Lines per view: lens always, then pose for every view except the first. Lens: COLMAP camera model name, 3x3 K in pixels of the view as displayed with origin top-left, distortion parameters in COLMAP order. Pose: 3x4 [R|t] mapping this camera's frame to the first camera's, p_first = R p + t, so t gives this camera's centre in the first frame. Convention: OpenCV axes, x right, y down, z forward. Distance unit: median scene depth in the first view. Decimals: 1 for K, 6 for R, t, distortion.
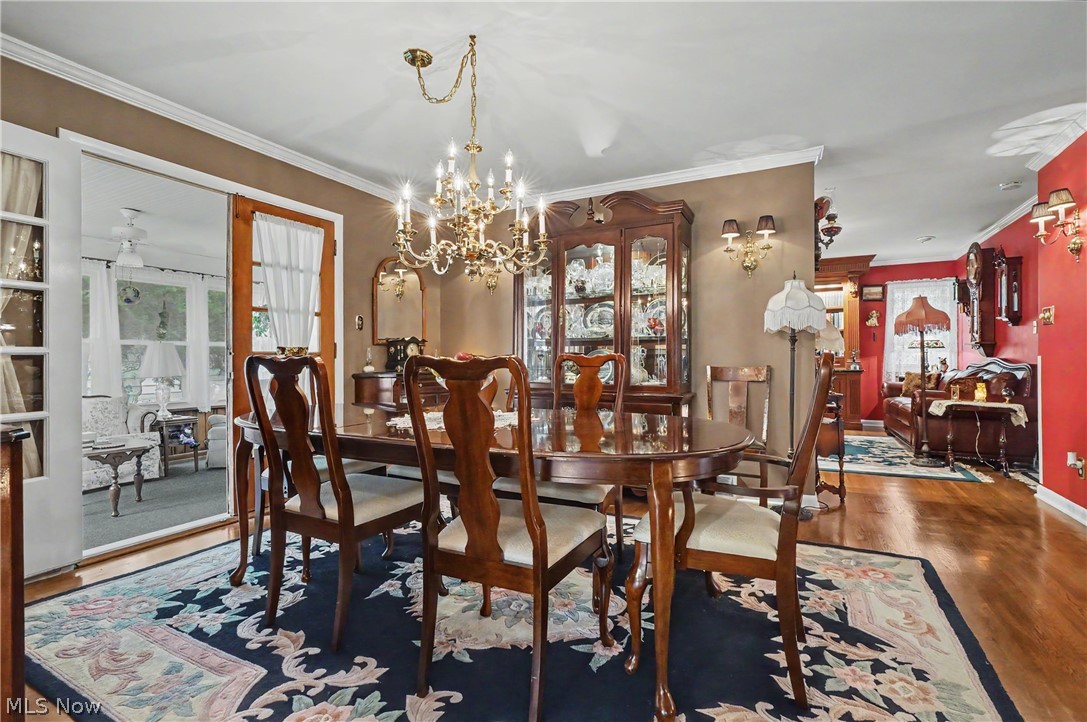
lens RADIAL K [[501.0, 0, 546.1], [0, 501.0, 365.5], [0, 0, 1]] dist [-0.009153, 0.002317]
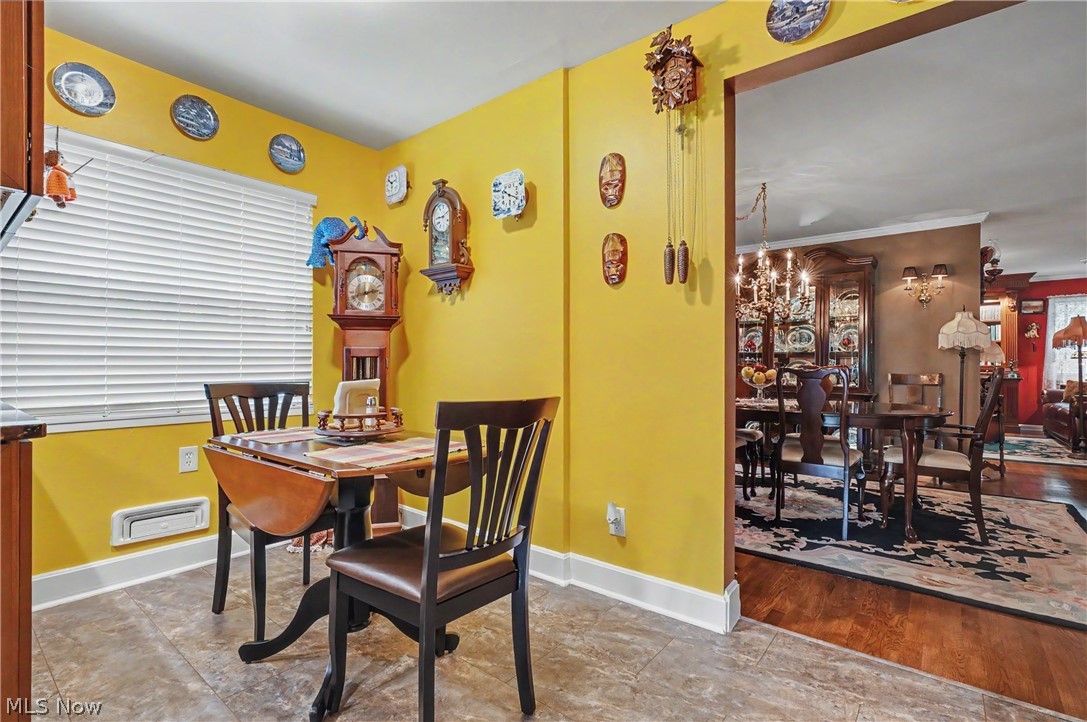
lens RADIAL K [[501.0, 0, 546.1], [0, 501.0, 365.5], [0, 0, 1]] dist [-0.009153, 0.002317]
pose [[0.980580, 0.009917, -0.195871, -0.318156], [-0.011128, 0.999925, -0.005081, -0.002110], [0.195806, 0.007162, 0.980617, -0.502426]]
